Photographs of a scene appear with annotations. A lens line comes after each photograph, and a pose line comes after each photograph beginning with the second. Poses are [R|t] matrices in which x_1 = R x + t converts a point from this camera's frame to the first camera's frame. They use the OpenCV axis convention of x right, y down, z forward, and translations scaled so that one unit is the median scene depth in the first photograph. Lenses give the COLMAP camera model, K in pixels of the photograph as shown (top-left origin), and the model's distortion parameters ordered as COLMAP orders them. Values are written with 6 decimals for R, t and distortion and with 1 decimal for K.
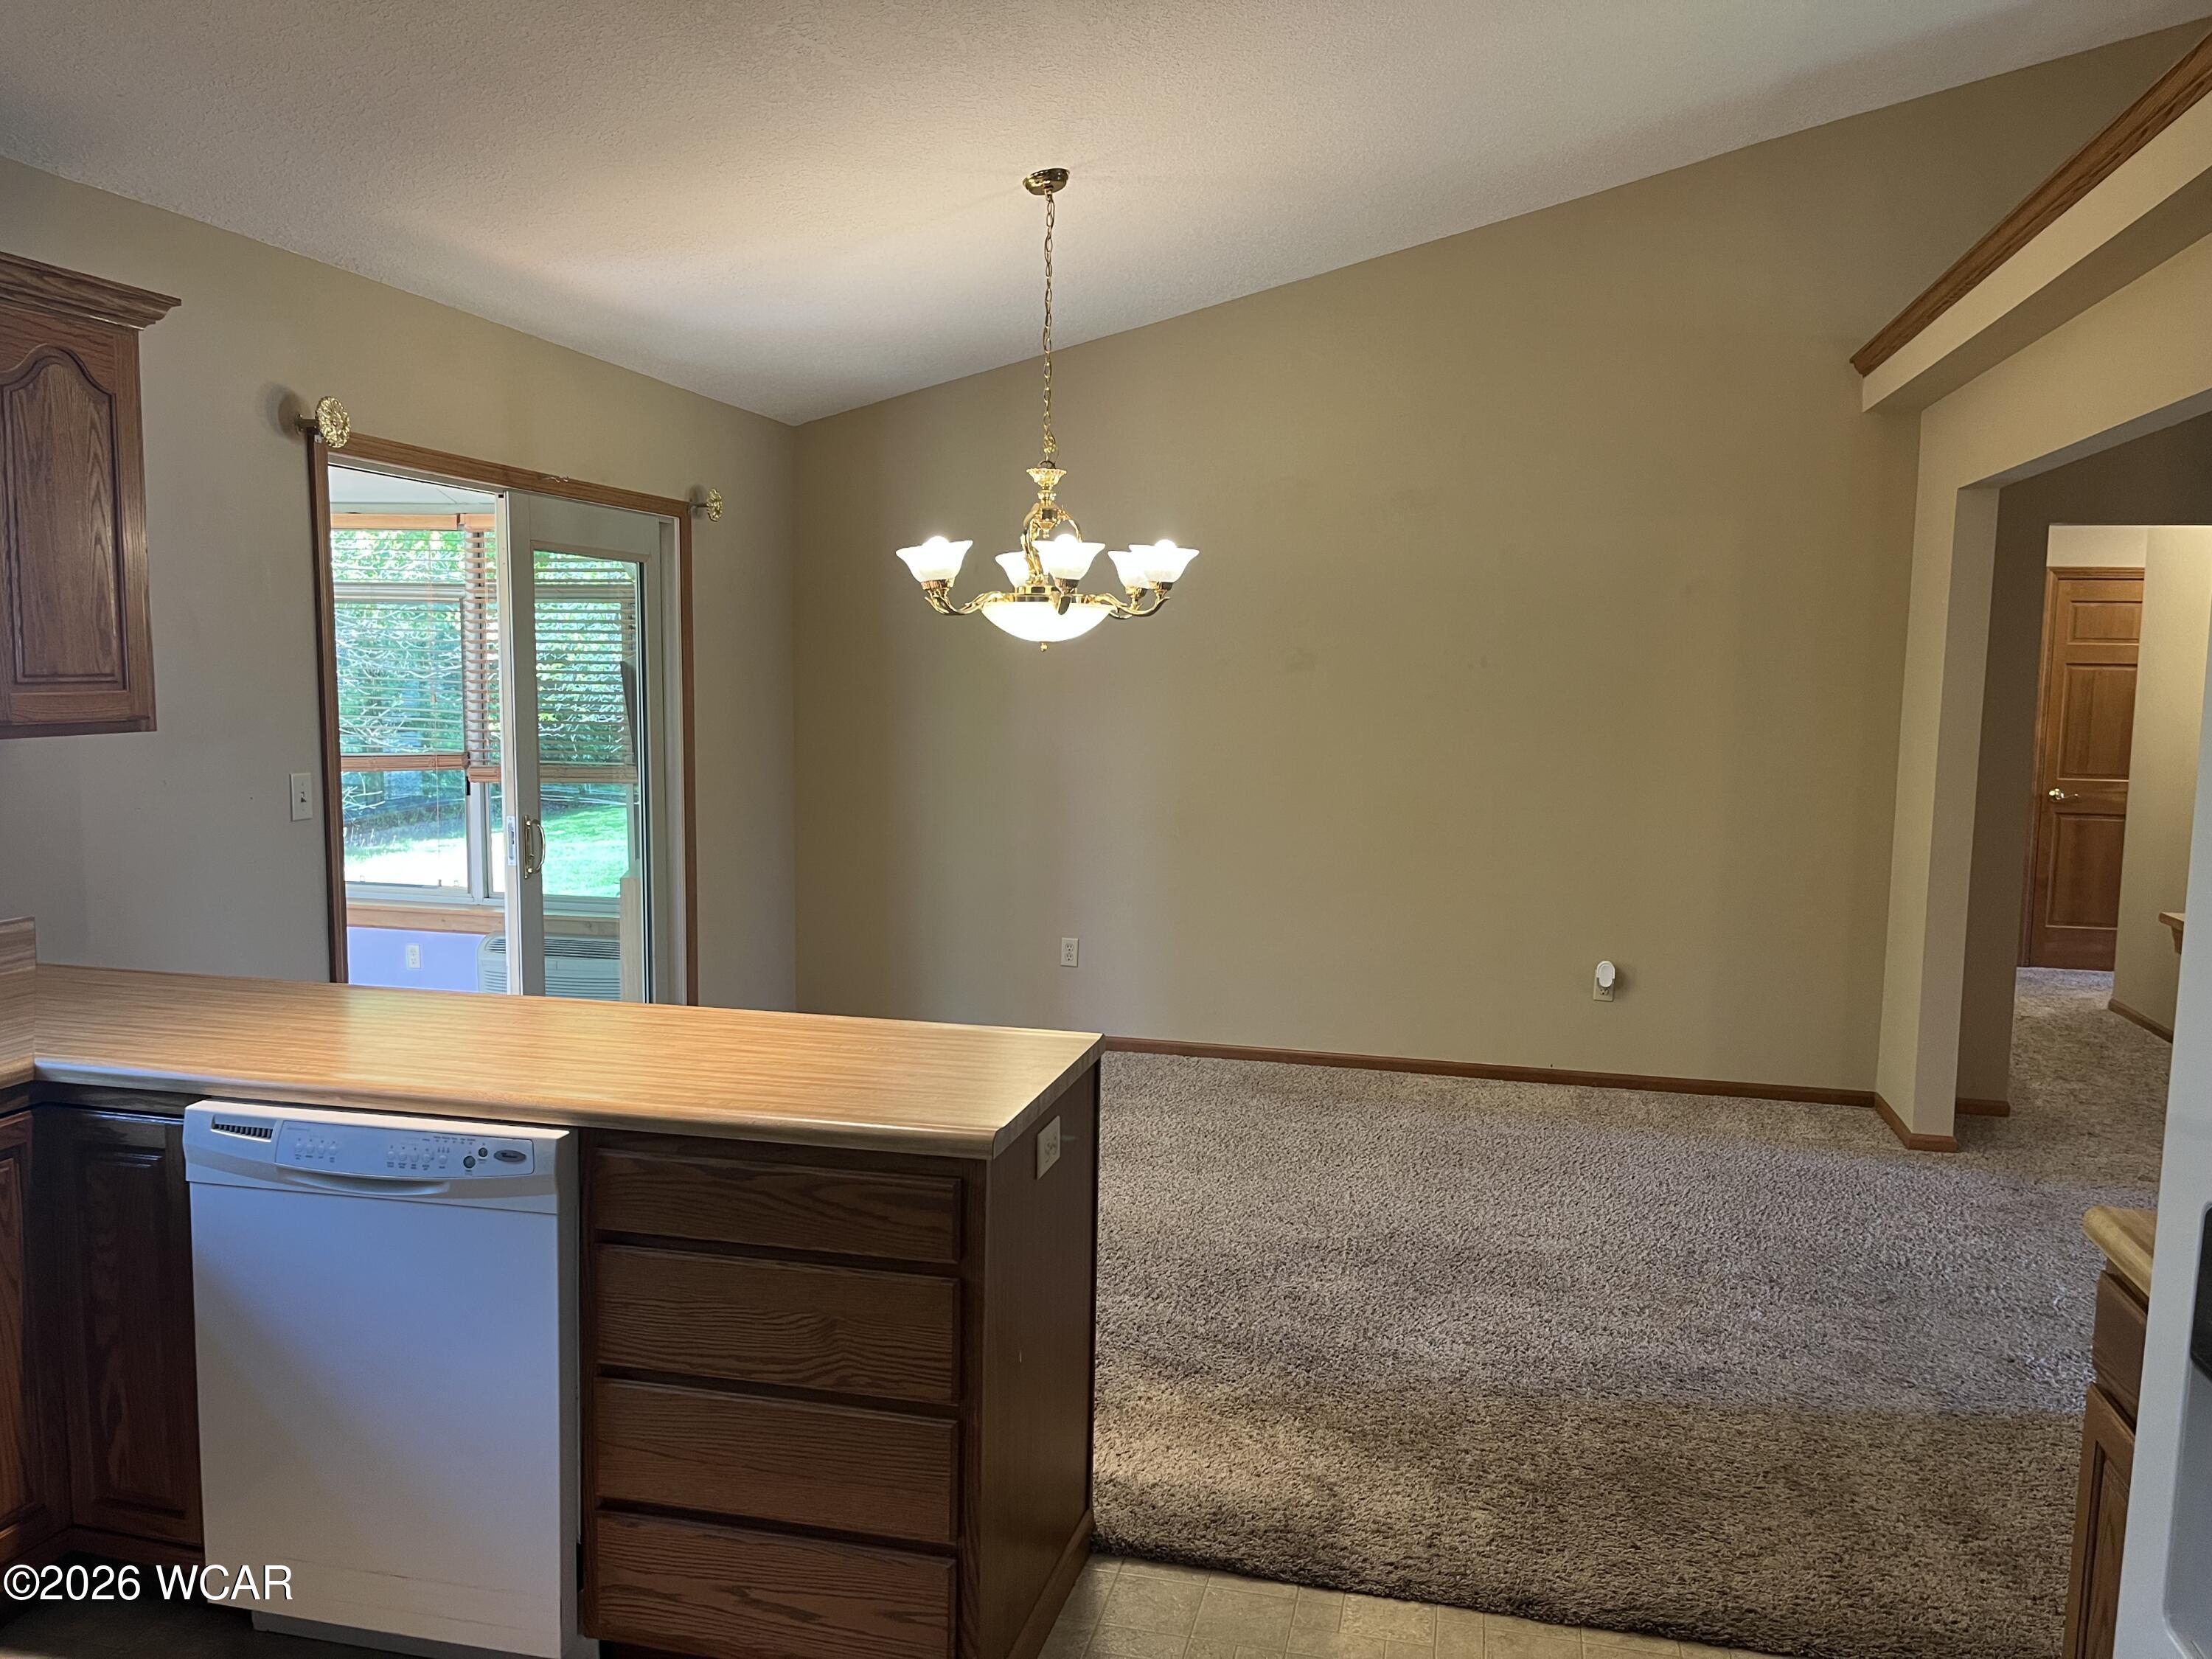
lens RADIAL K [[1671.9, 0, 1107.9], [0, 1671.9, 830.1], [0, 0, 1]] dist [0.033363, -0.020098]
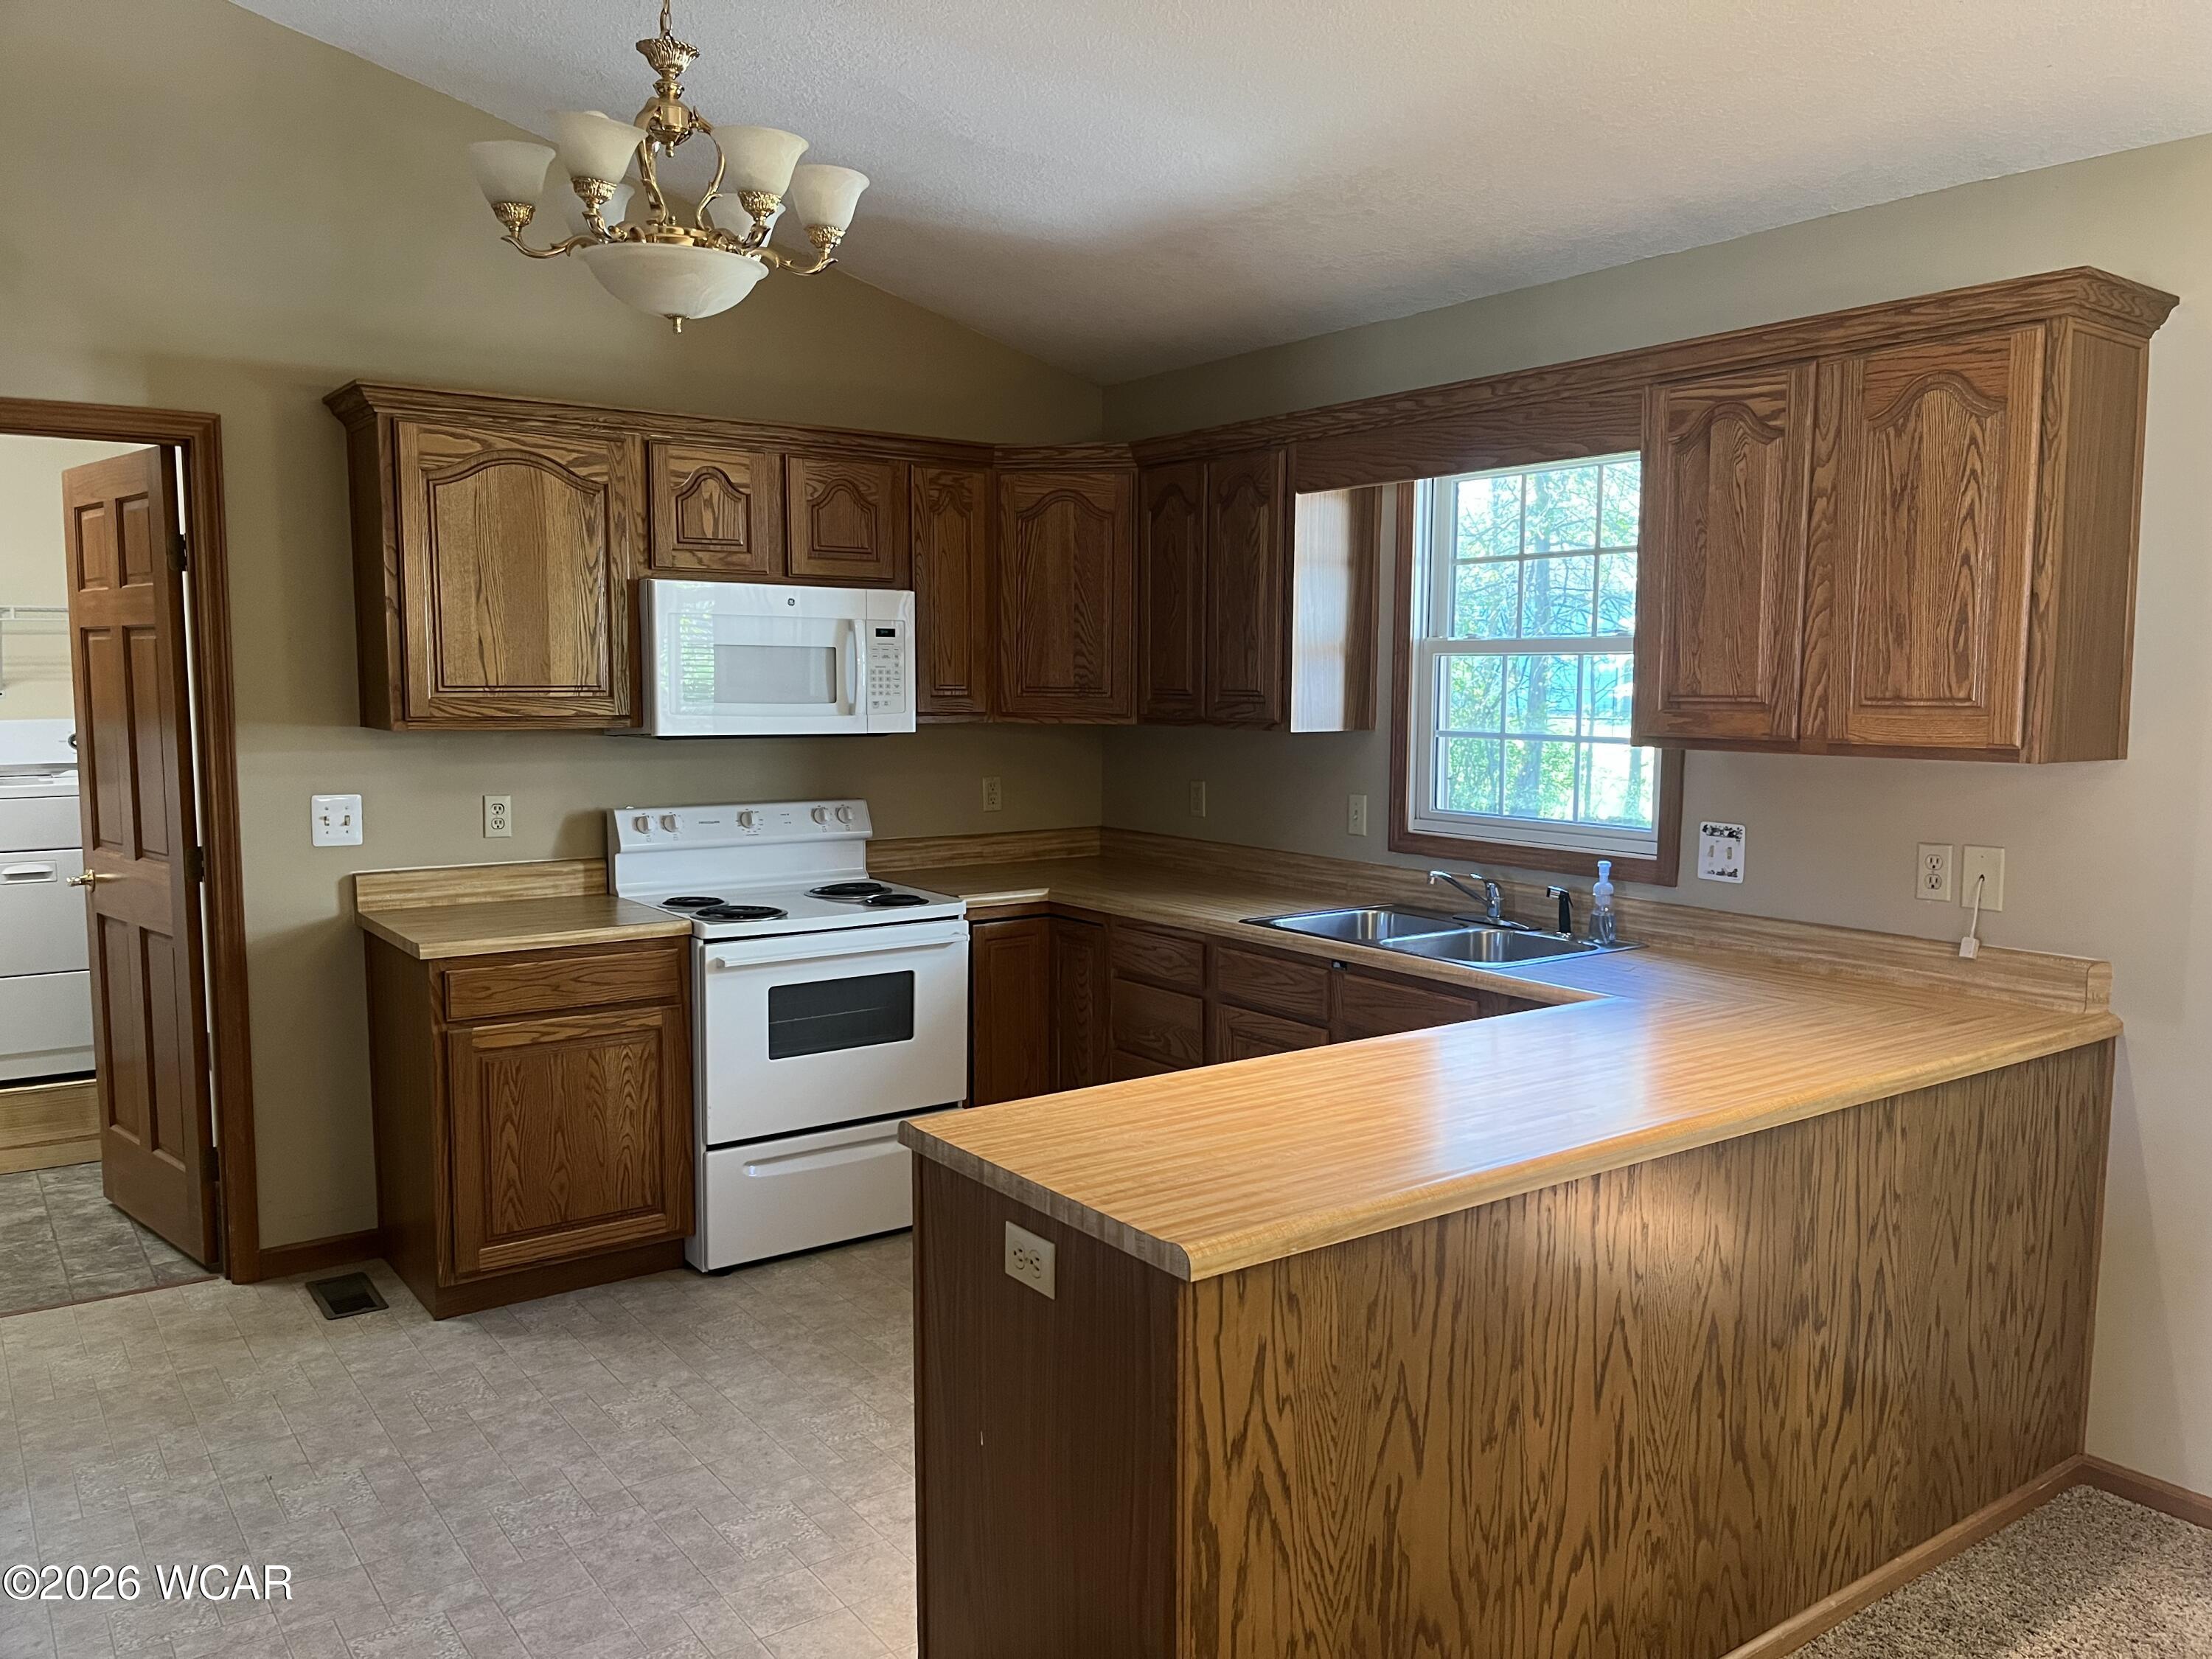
lens RADIAL K [[1671.9, 0, 1128.3], [0, 1671.9, 843.8], [0, 0, 1]] dist [0.033363, -0.020098]
pose [[-0.655259, 0.058615, -0.753127, 0.474060], [-0.090705, 0.983666, 0.155476, -0.123944], [0.749939, 0.170190, -0.639240, 1.348262]]
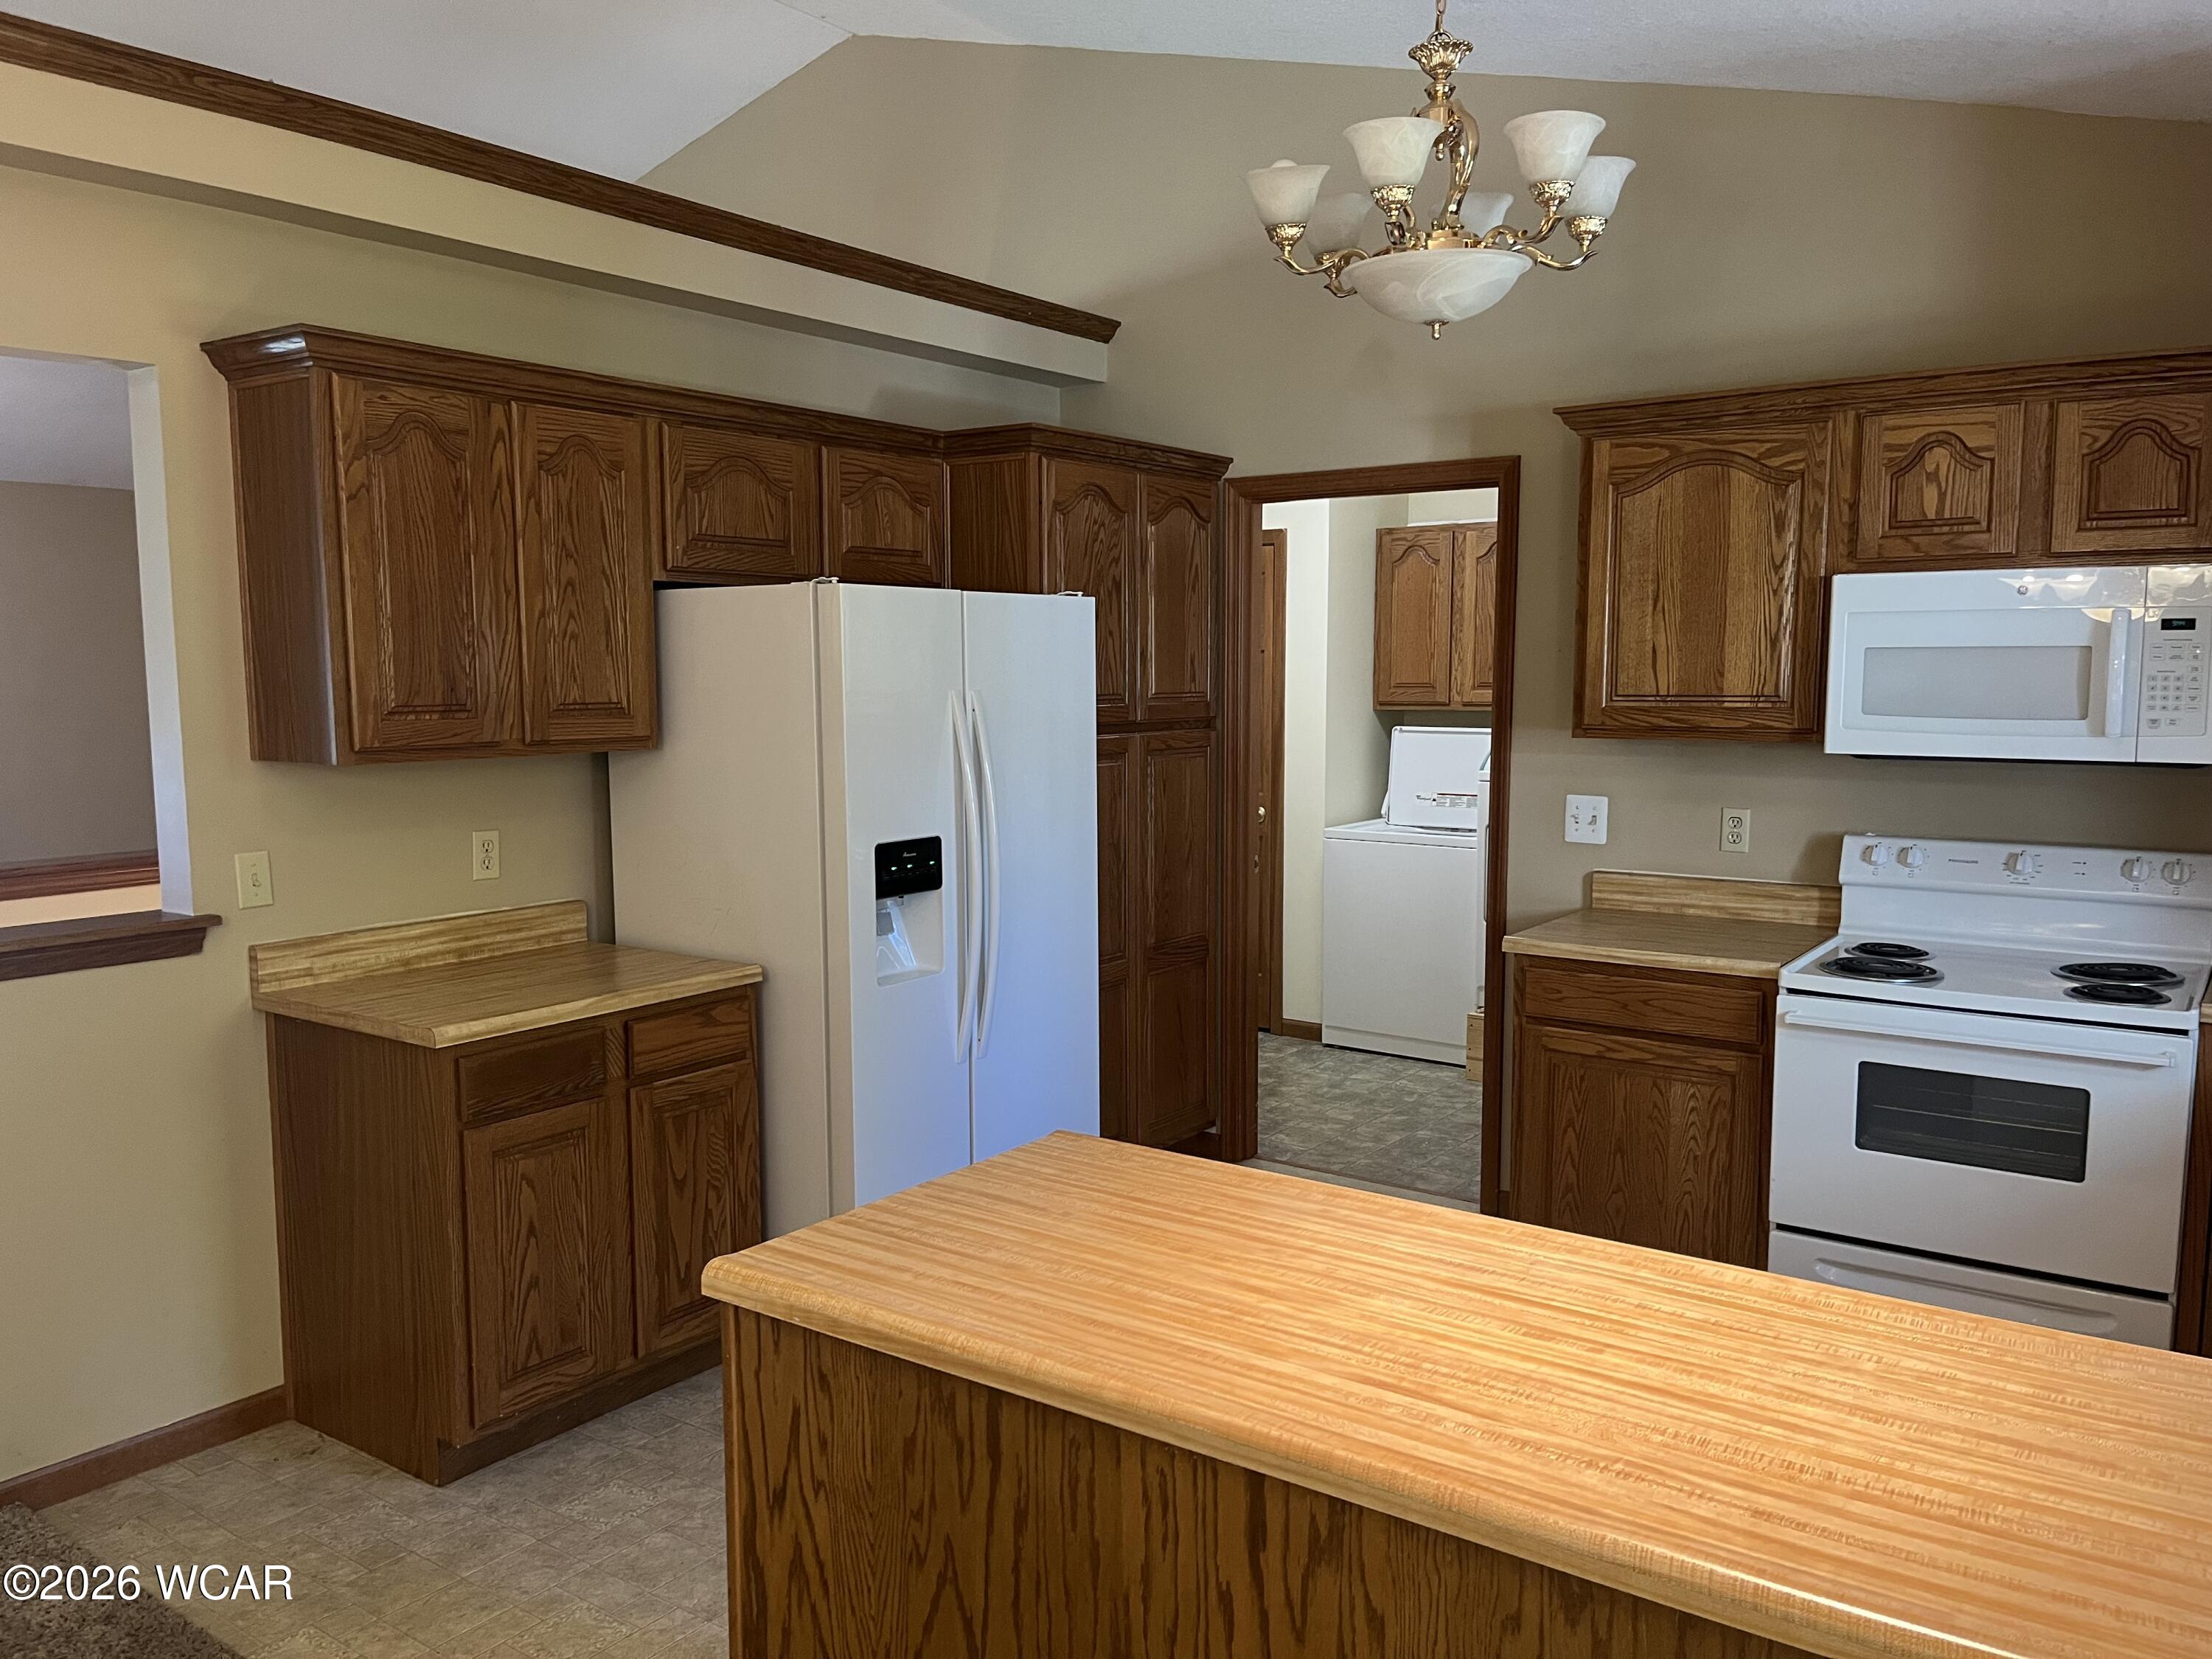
lens RADIAL K [[1671.9, 0, 1118.4], [0, 1671.9, 846.7], [0, 0, 1]] dist [0.033363, -0.020098]
pose [[-0.923201, -0.054566, 0.380425, -0.380295], [0.026581, 0.978433, 0.204847, -0.160770], [-0.383398, 0.199227, -0.901840, 1.474138]]
